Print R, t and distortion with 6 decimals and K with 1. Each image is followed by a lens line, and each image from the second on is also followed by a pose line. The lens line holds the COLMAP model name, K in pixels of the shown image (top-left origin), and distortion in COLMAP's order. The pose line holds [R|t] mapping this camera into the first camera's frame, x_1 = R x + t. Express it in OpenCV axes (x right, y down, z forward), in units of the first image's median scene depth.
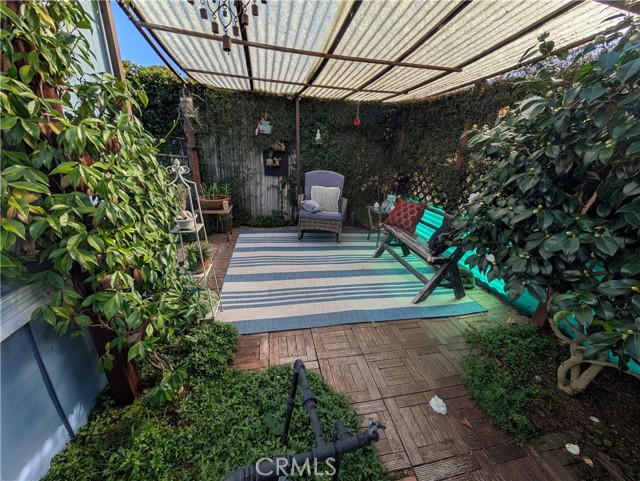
lens RADIAL K [[243.6, 0, 319.0], [0, 243.6, 240.8], [0, 0, 1]] dist [-0.001959, 0.001026]
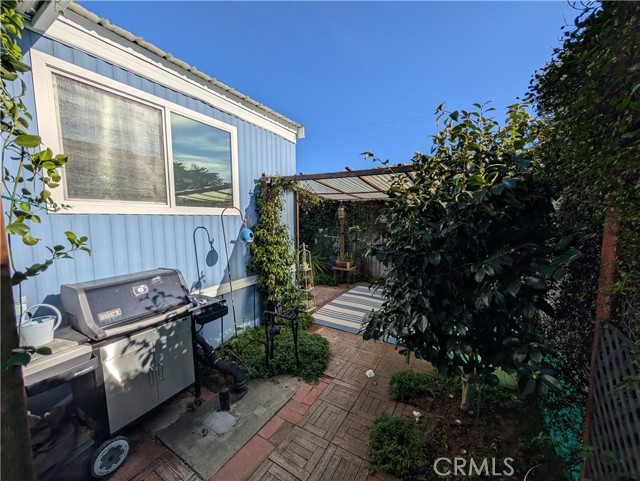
lens RADIAL K [[243.6, 0, 322.4], [0, 243.6, 242.0], [0, 0, 1]] dist [-0.001959, 0.001026]
pose [[0.732686, 0.011184, -0.680475, 2.118157], [-0.199975, 0.959265, -0.199553, 0.230935], [0.650524, 0.282288, 0.705076, -1.170227]]
